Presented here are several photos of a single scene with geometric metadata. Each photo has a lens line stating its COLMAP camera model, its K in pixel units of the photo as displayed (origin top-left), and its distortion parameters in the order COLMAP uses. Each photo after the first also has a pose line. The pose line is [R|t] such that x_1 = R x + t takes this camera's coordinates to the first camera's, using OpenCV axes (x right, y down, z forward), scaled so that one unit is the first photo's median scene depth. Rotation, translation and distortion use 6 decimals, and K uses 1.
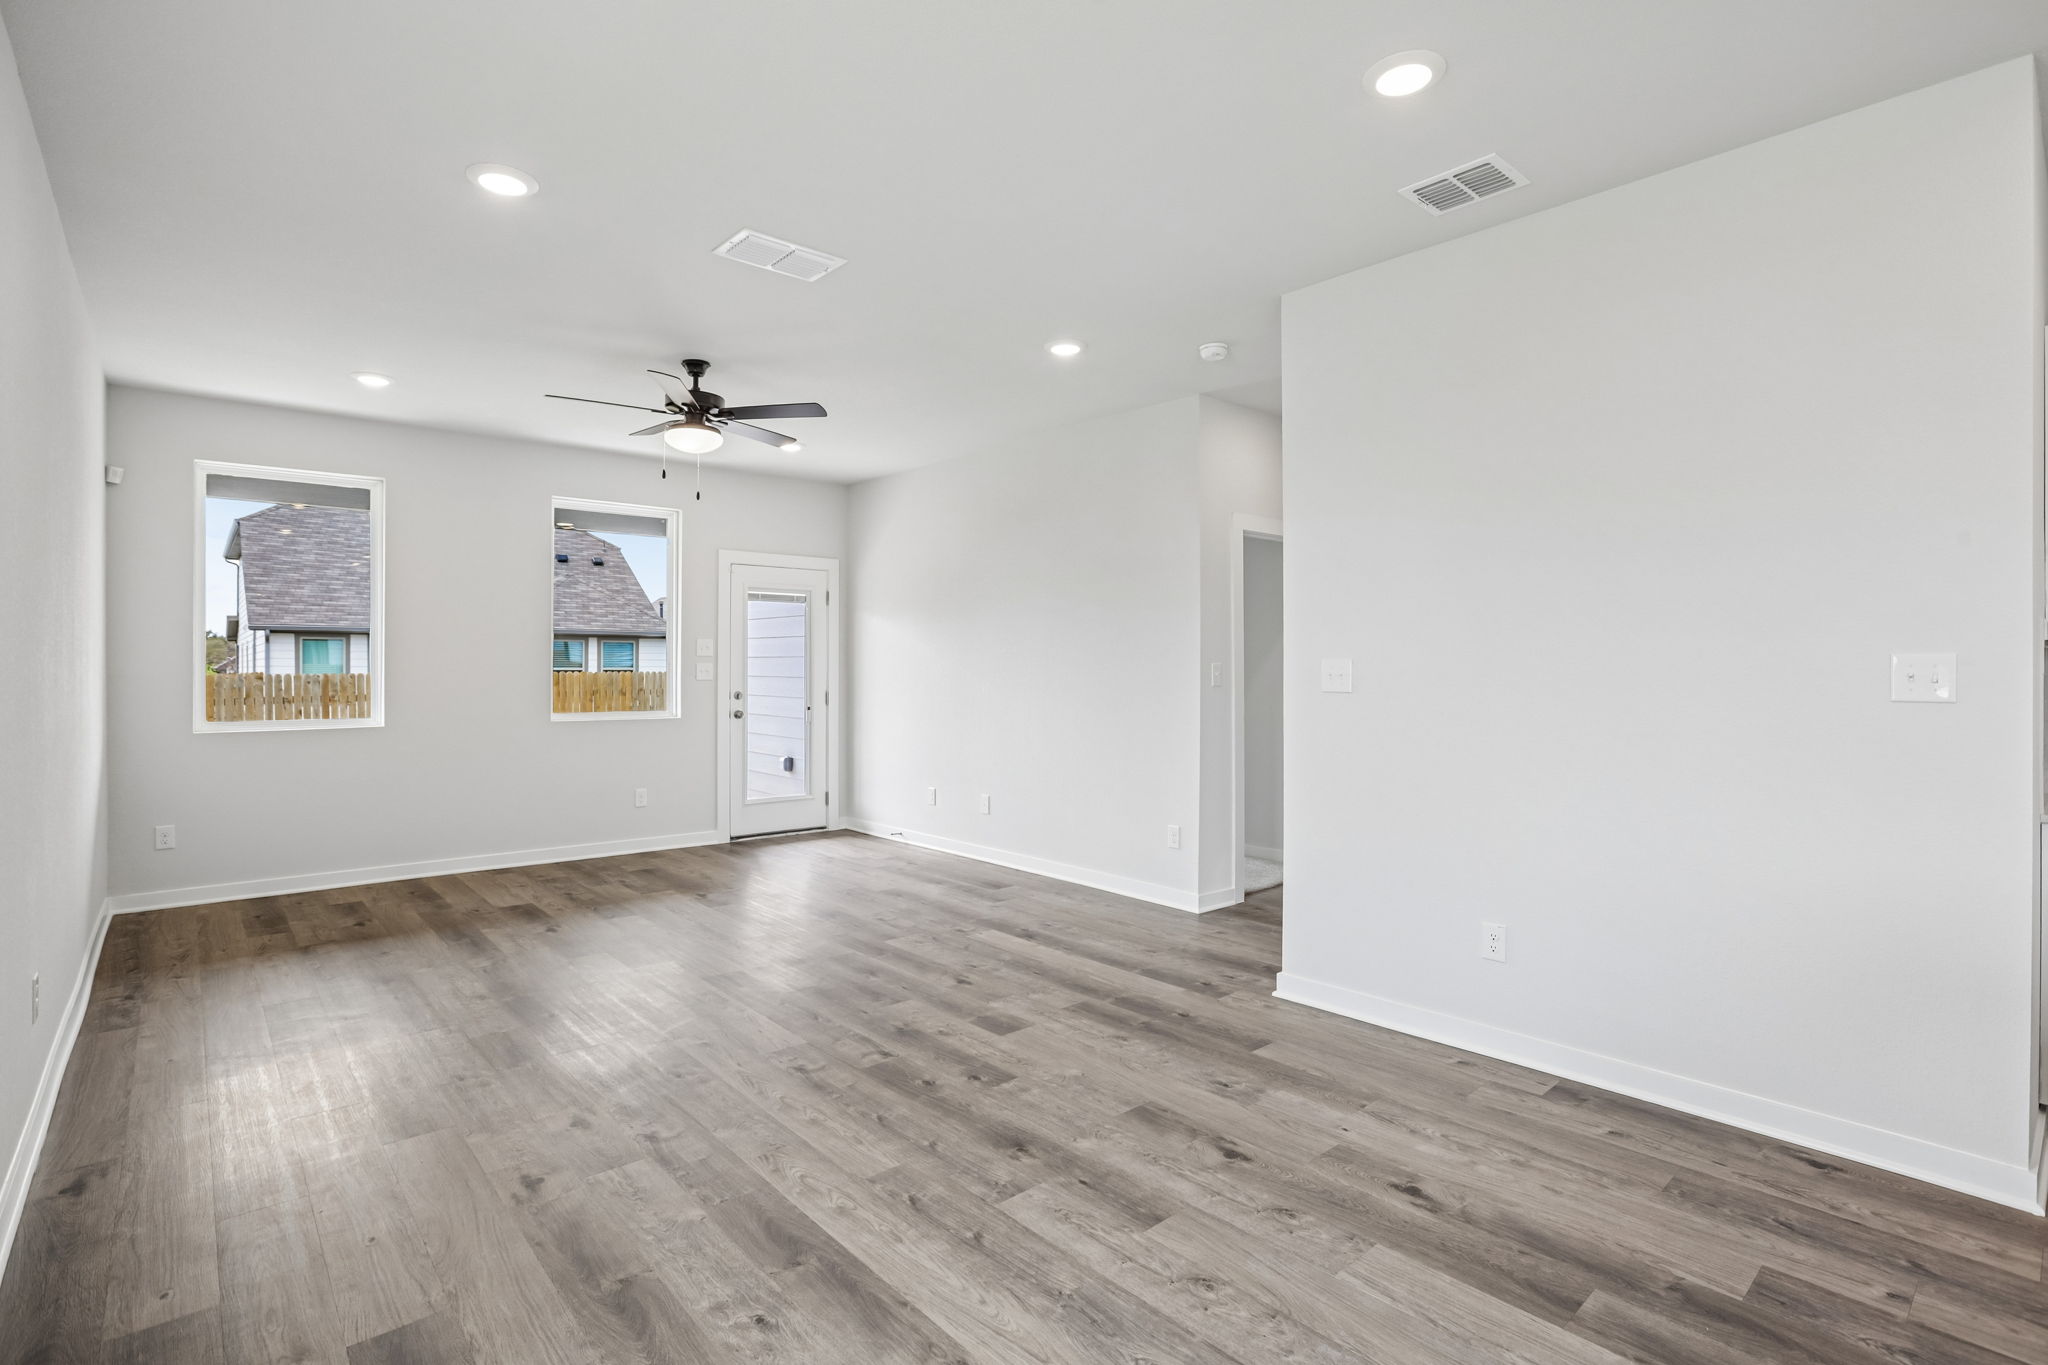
lens RADIAL K [[981.2, 0, 1028.1], [0, 981.2, 674.7], [0, 0, 1]] dist [-0.045708, 0.012585]
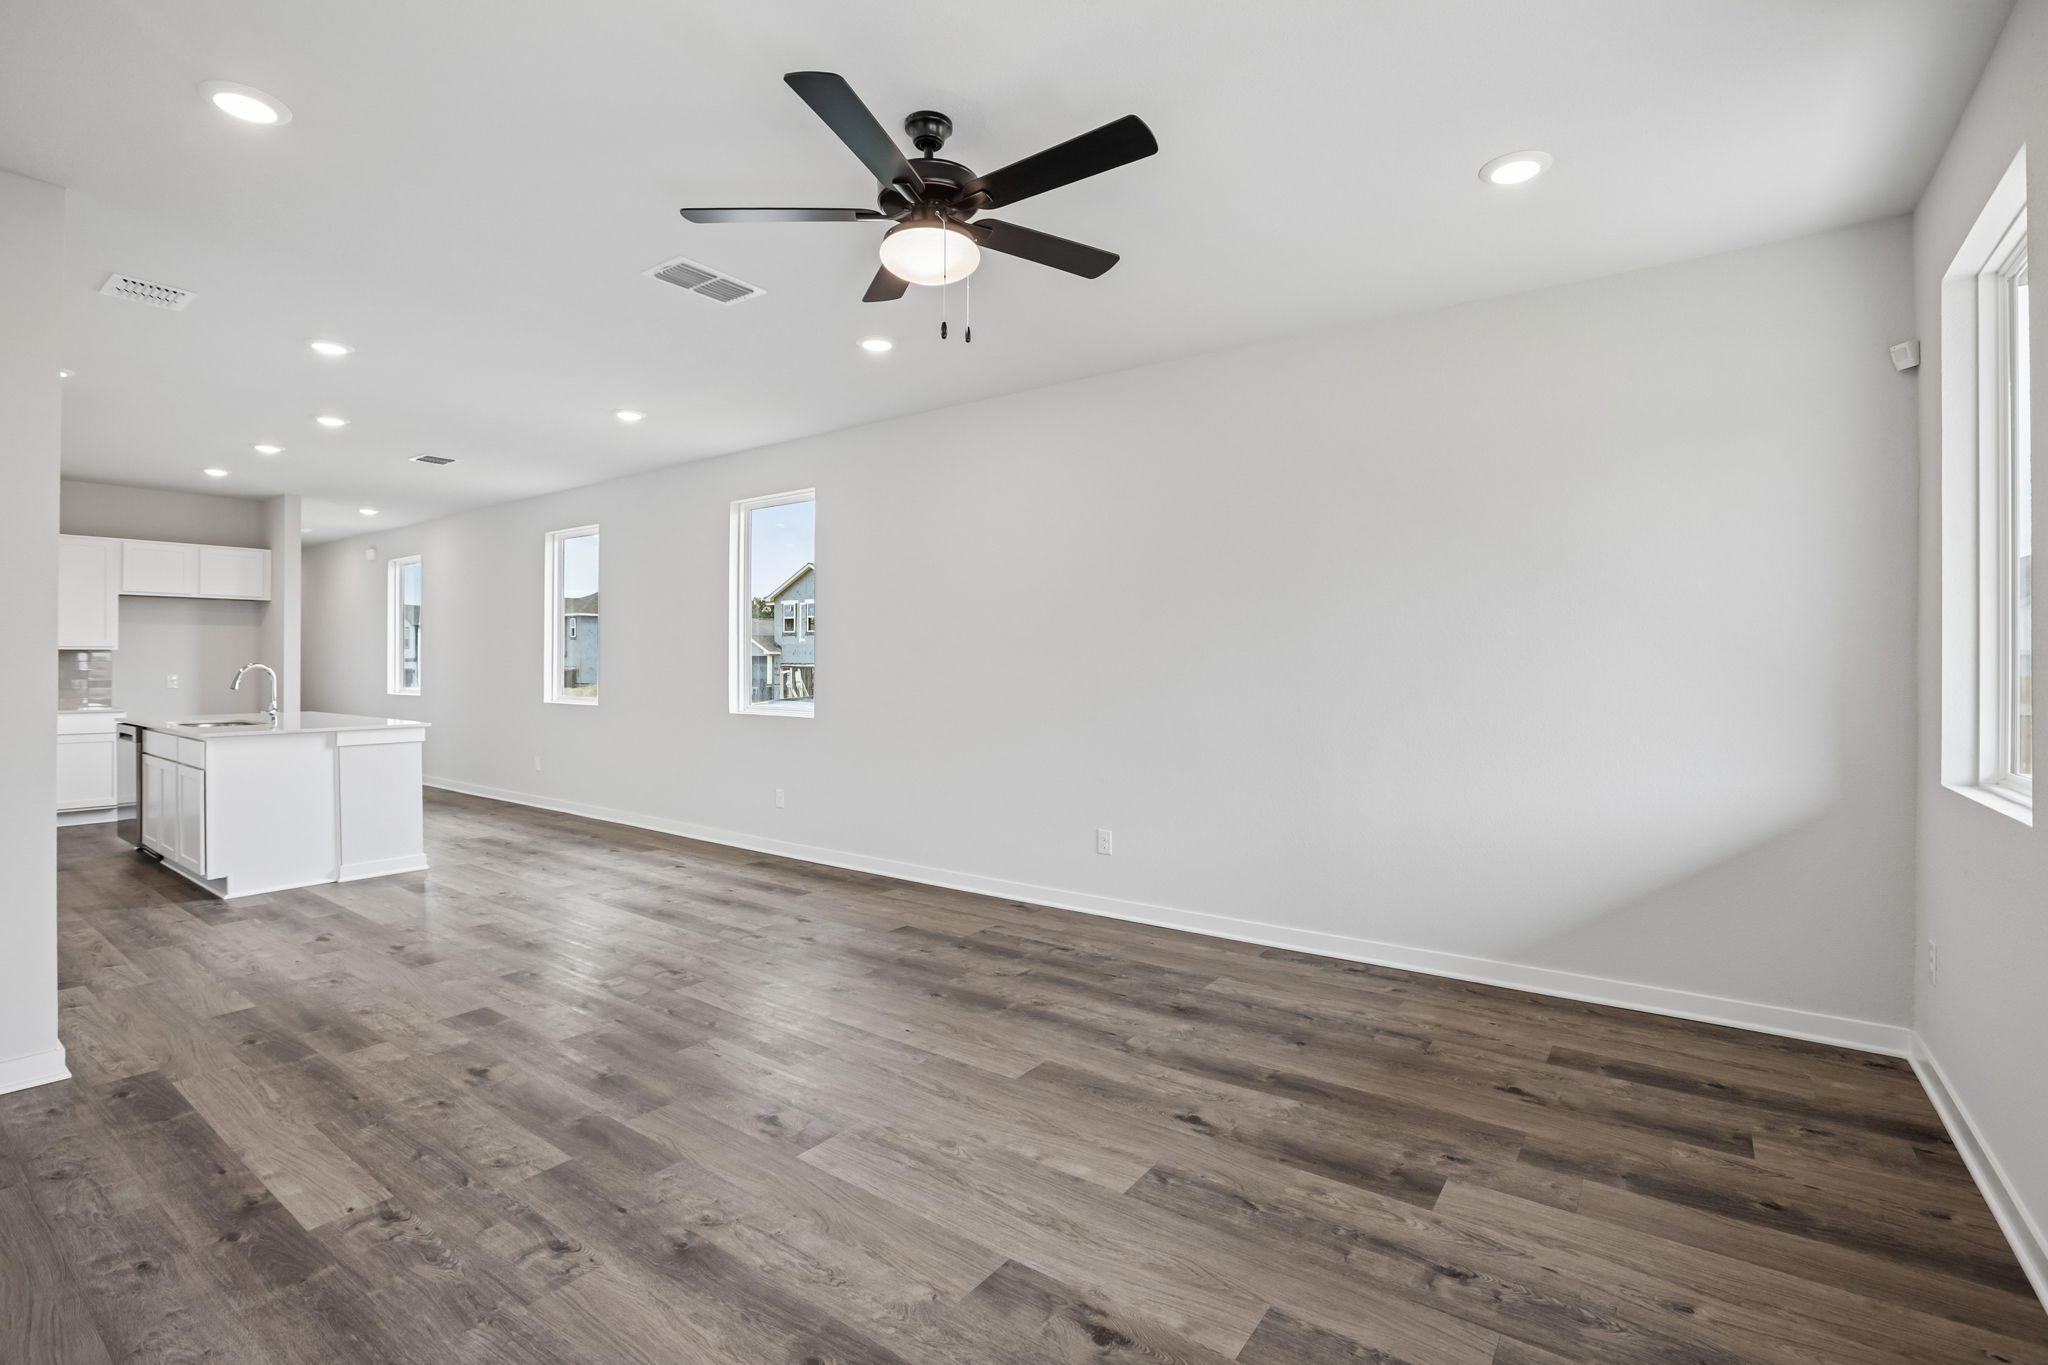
lens RADIAL K [[930.7, 0, 1016.8], [0, 930.7, 664.9], [0, 0, 1]] dist [-0.047527, 0.012762]
pose [[-0.976840, -0.002352, -0.213957, -0.280629], [-0.003623, 0.999978, 0.005549, -0.007260], [0.213940, 0.006196, -0.976827, 1.544637]]
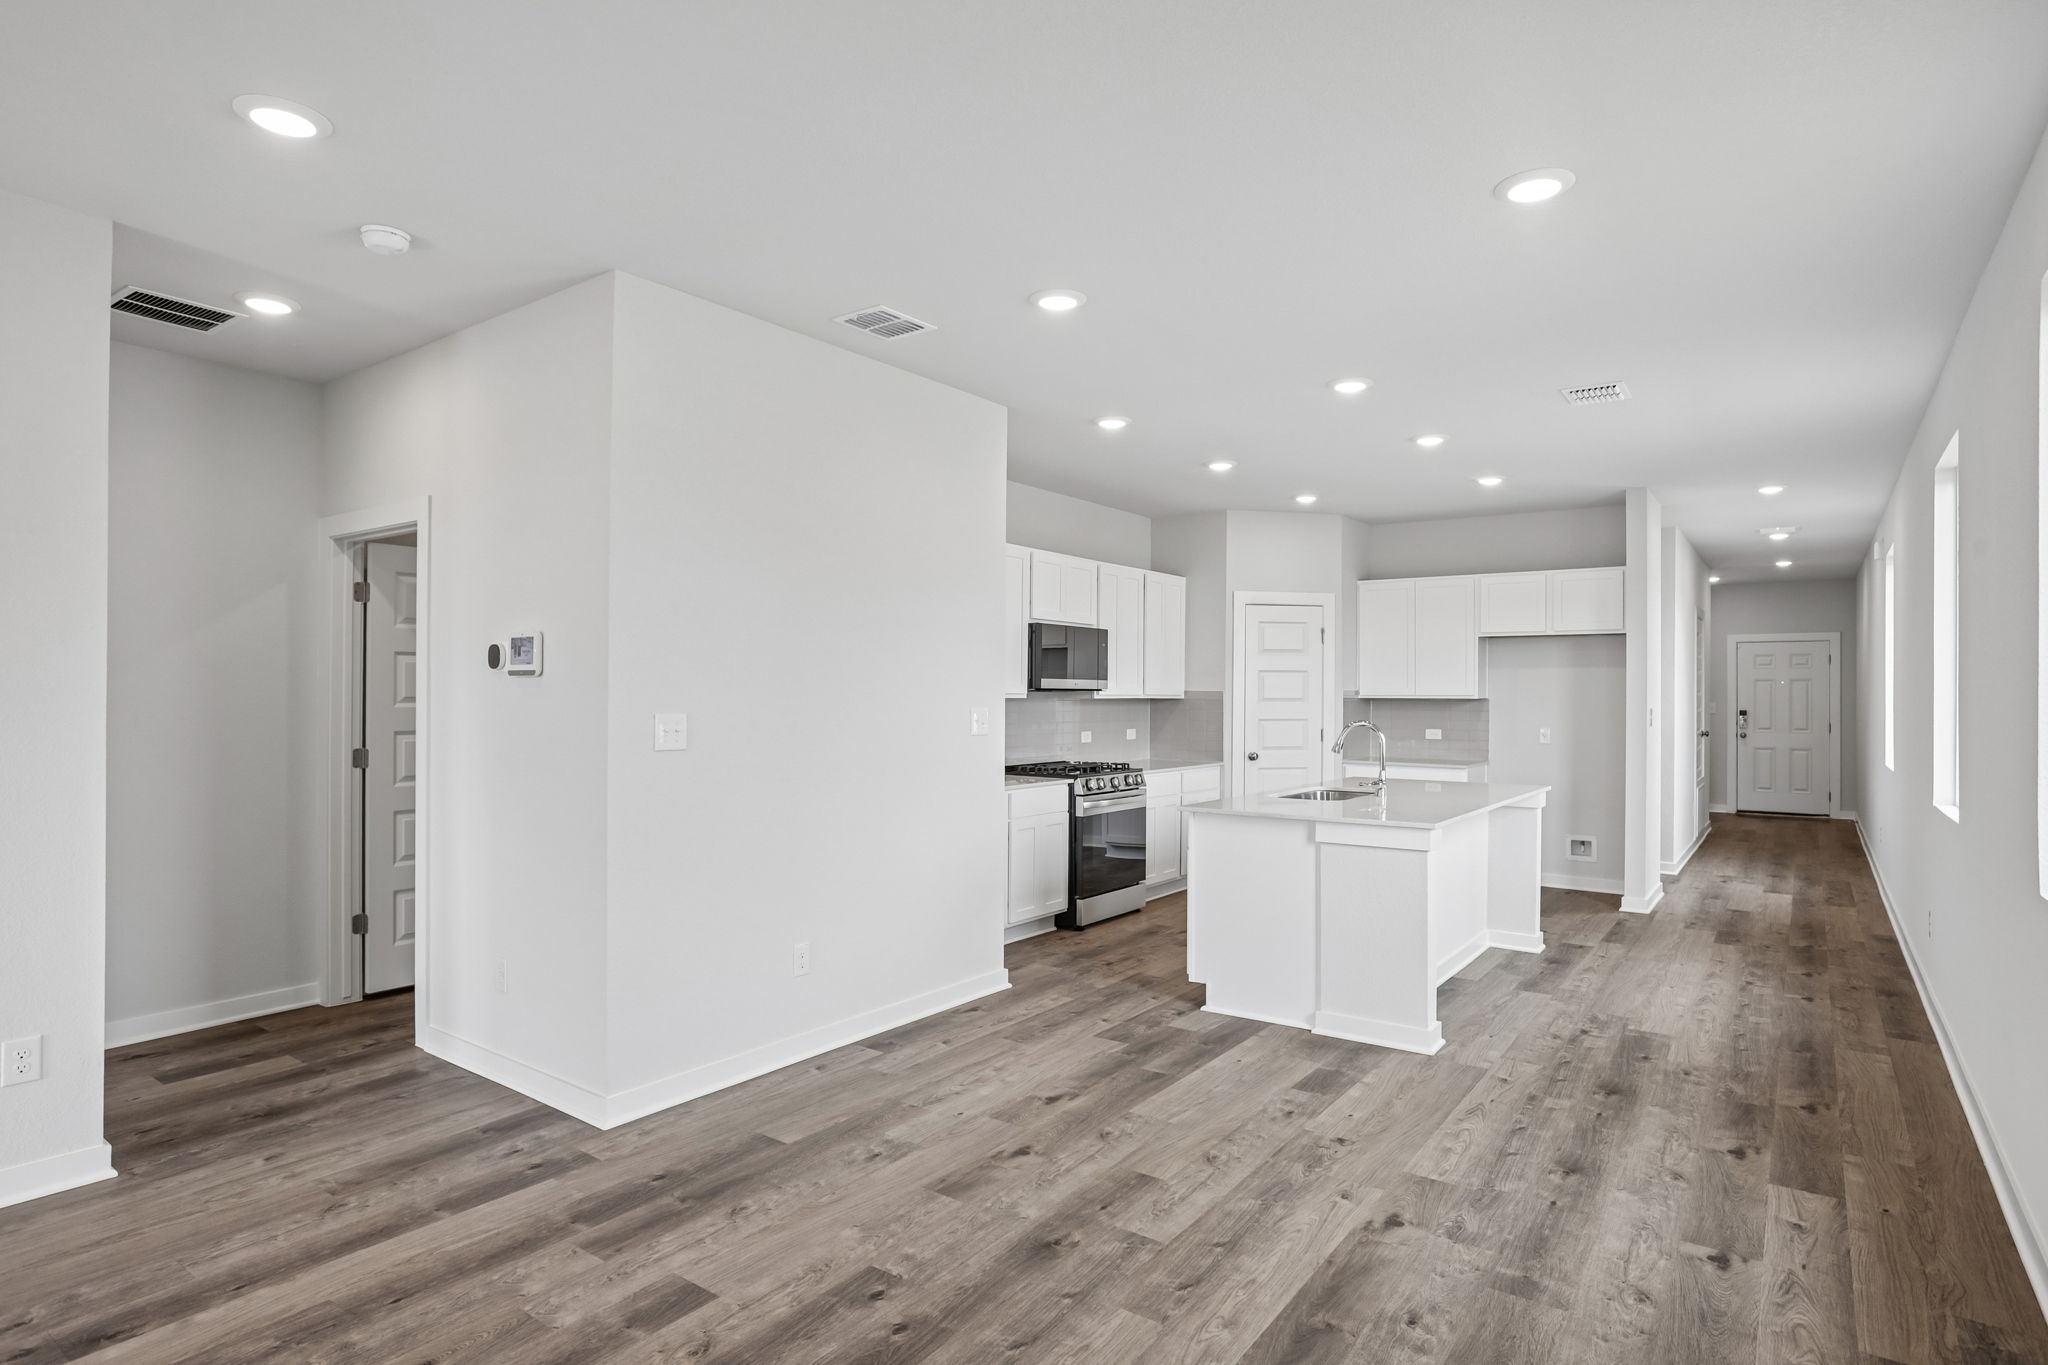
lens RADIAL K [[1110.3, 0, 1029.1], [0, 1110.3, 696.4], [0, 0, 1]] dist [-0.031602, 0.021884]
pose [[-0.231011, -0.006895, 0.972927, -0.592076], [-0.004398, 0.999972, 0.006043, -0.030592], [-0.972941, -0.002883, -0.231035, 0.719492]]
